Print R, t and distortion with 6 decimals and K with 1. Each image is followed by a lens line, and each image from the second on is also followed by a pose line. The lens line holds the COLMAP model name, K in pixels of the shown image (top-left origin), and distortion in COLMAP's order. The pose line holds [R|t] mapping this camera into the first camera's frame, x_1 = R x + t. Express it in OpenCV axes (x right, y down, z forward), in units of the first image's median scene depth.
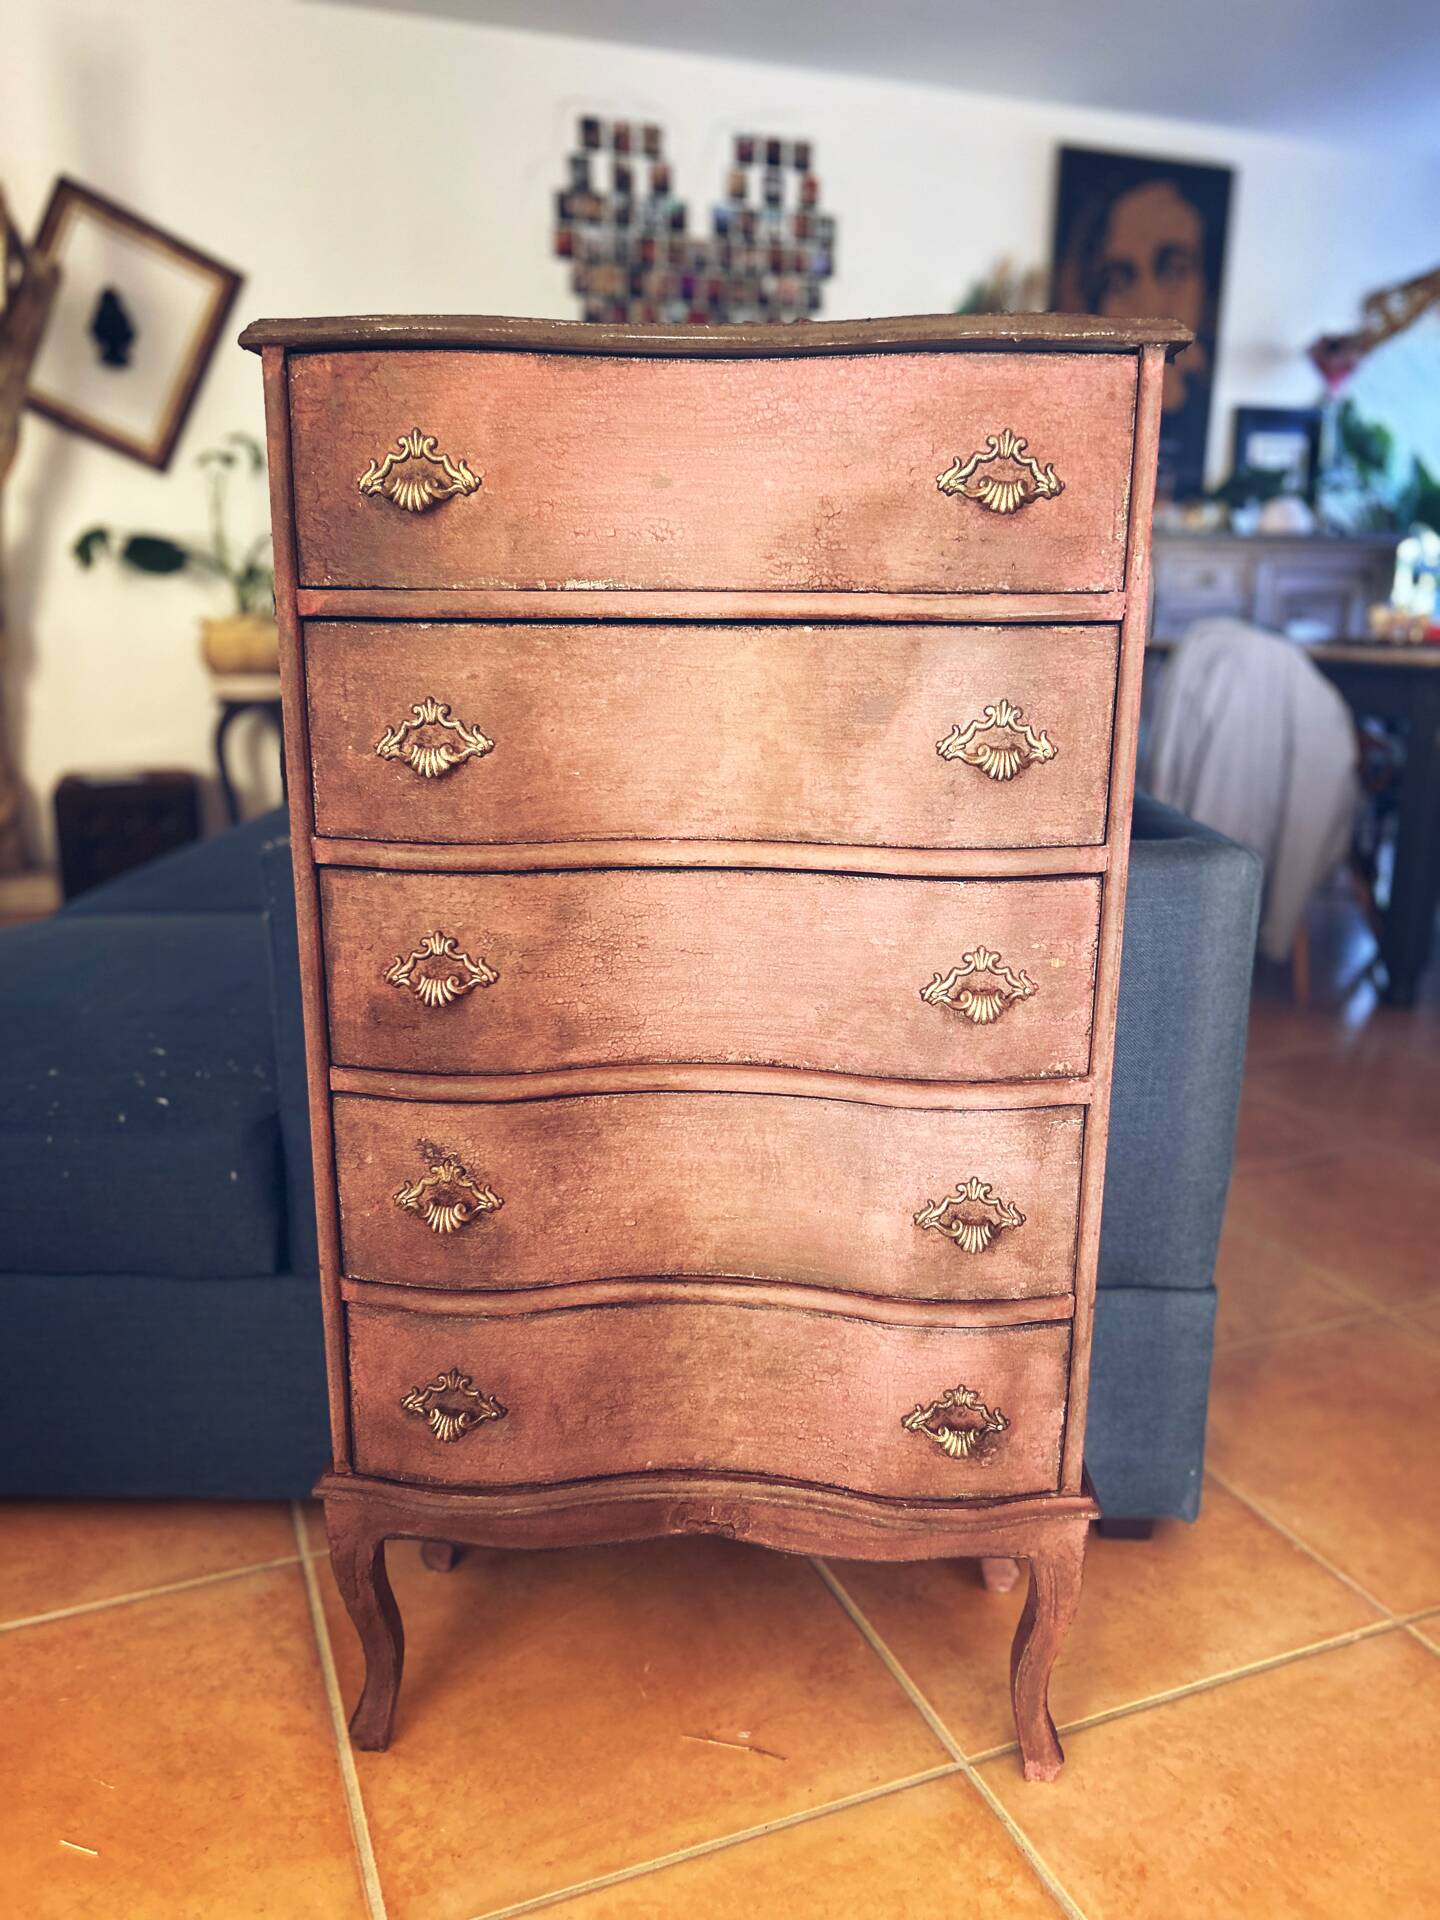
lens RADIAL K [[1462.9, 0, 707.3], [0, 1462.9, 961.9], [0, 0, 1]] dist [0.050500, -0.070694]
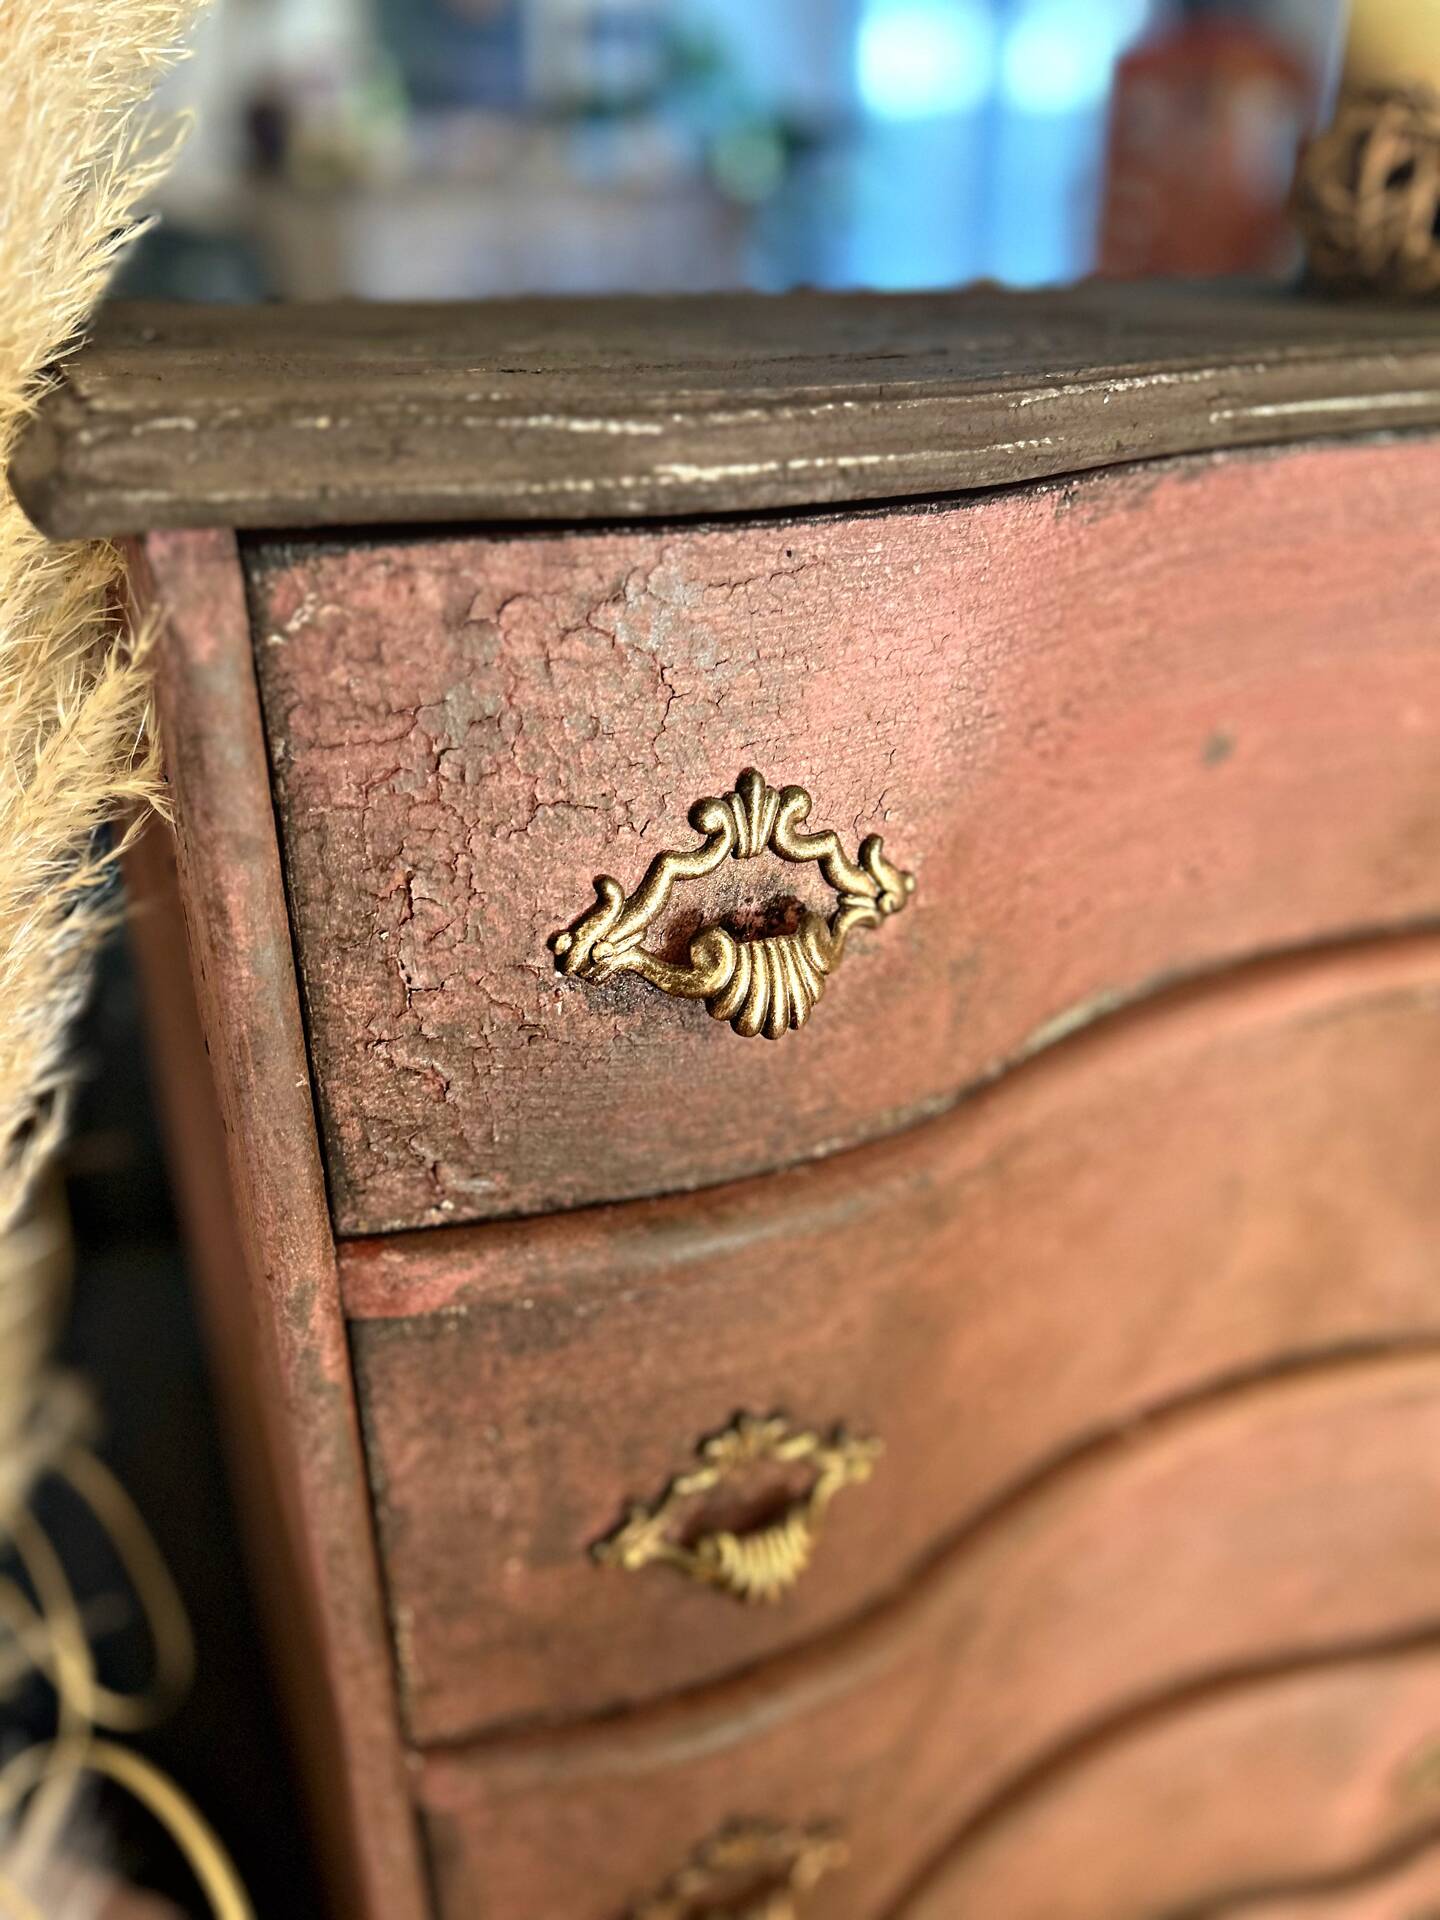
lens RADIAL K [[1462.9, 0, 719.5], [0, 1462.9, 955.9], [0, 0, 1]] dist [0.050500, -0.070694]
pose [[0.875468, -0.222587, 0.428966, -0.316285], [0.114760, 0.957980, 0.262877, -0.374929], [-0.469453, -0.180913, 0.864225, 0.675690]]
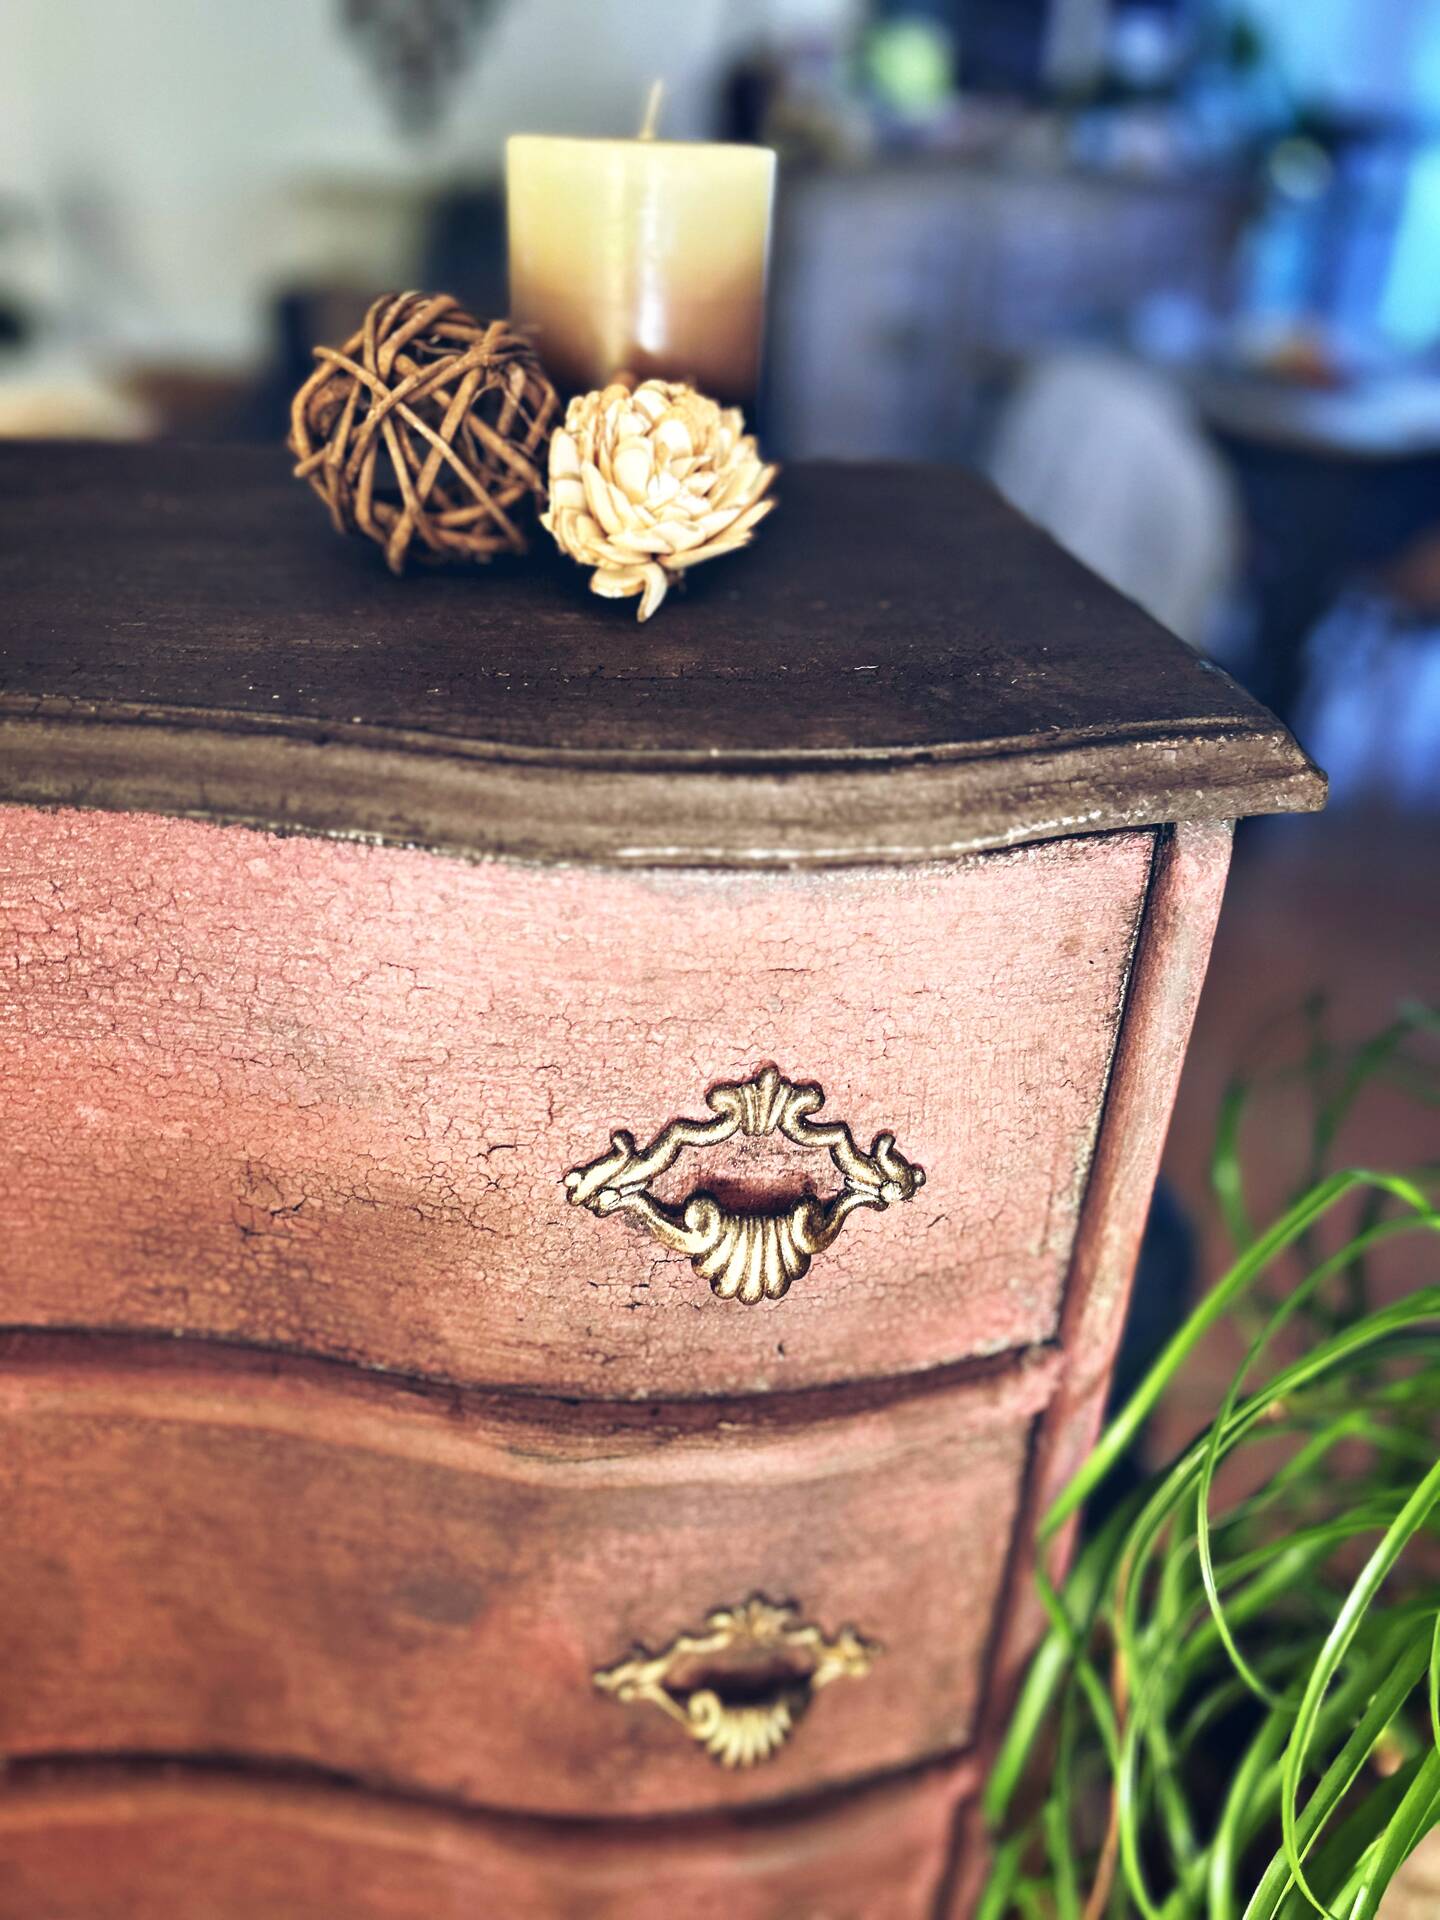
lens RADIAL K [[1462.9, 0, 711.3], [0, 1462.9, 955.8], [0, 0, 1]] dist [0.050500, -0.070694]
pose [[0.990195, -0.030565, 0.136307, 0.132950], [-0.007138, 0.963424, 0.267885, -0.431542], [-0.139510, -0.266231, 0.953760, 0.627312]]
